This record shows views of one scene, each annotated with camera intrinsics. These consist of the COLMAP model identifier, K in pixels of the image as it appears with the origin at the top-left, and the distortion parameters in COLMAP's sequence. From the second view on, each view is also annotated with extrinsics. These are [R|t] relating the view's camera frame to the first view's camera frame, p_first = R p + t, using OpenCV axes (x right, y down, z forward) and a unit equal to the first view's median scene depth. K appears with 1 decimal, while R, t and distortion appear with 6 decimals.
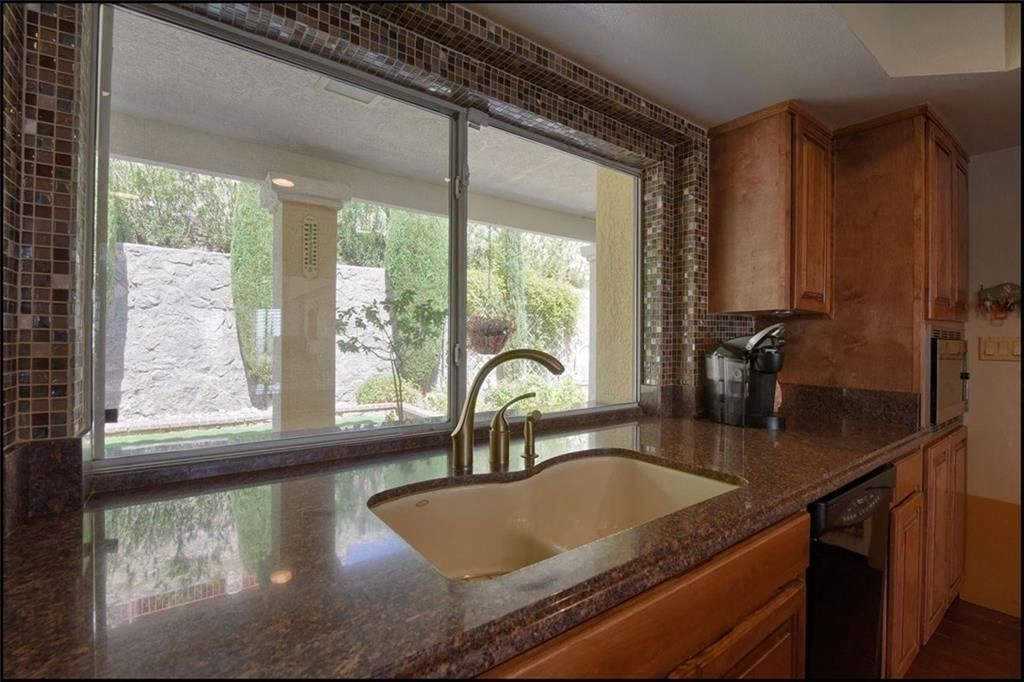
lens RADIAL K [[451.8, 0, 508.8], [0, 451.8, 342.3], [0, 0, 1]] dist [-0.009760, -0.001741]
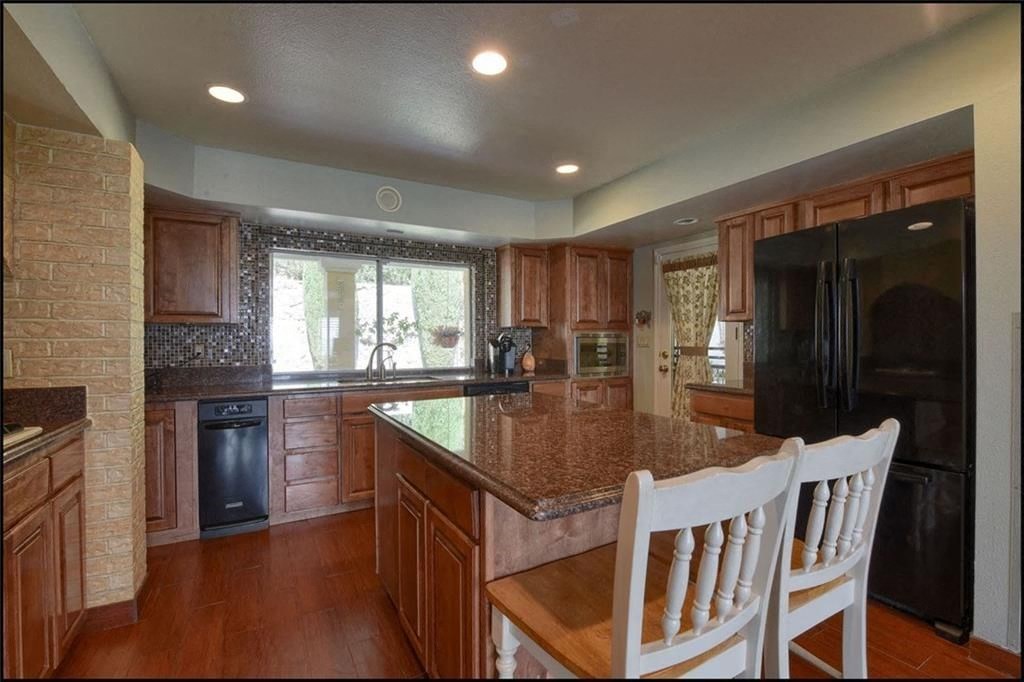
lens RADIAL K [[451.8, 0, 513.9], [0, 451.8, 340.9], [0, 0, 1]] dist [-0.009760, -0.001741]
pose [[0.993341, -0.013922, -0.114366, 0.468762], [0.013979, 0.999902, -0.000305, 0.006982], [0.114359, -0.001296, 0.993439, -0.774236]]
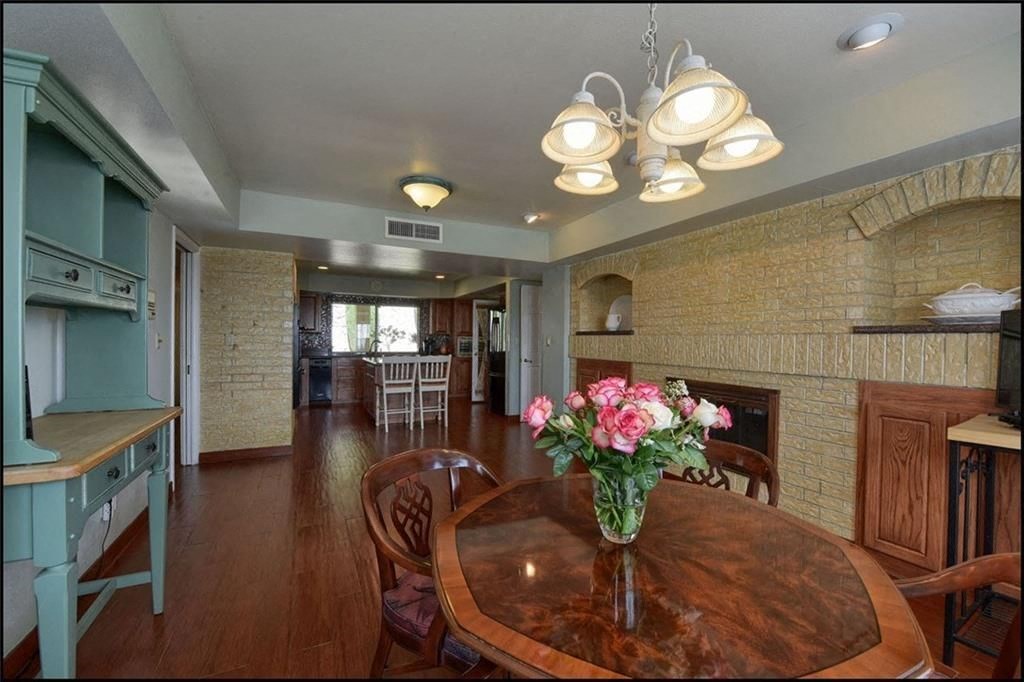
lens RADIAL K [[451.8, 0, 514.6], [0, 451.8, 343.9], [0, 0, 1]] dist [-0.009760, -0.001741]
pose [[0.981133, 0.001375, -0.193328, 1.427036], [-0.001472, 0.999999, -0.000359, 0.028509], [0.193327, 0.000637, 0.981134, -2.306817]]
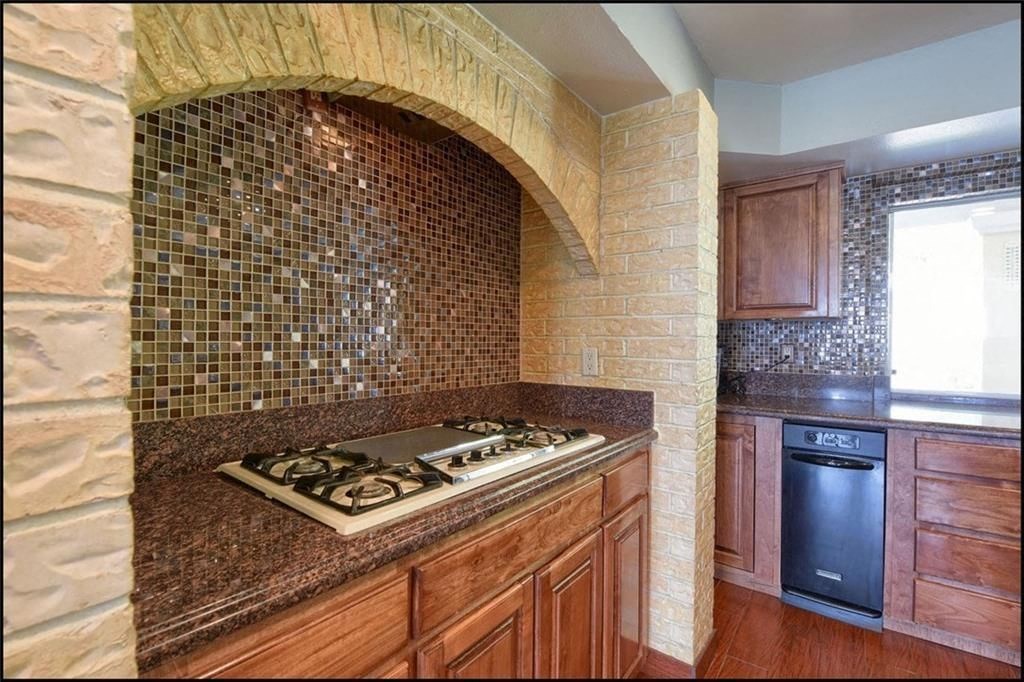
lens RADIAL K [[451.8, 0, 512.7], [0, 451.8, 342.4], [0, 0, 1]] dist [-0.009760, -0.001741]
pose [[0.278570, -0.002953, -0.960411, 0.292736], [-0.004057, 0.999983, -0.004251, 0.005074], [0.960407, 0.005080, 0.278553, -0.555685]]
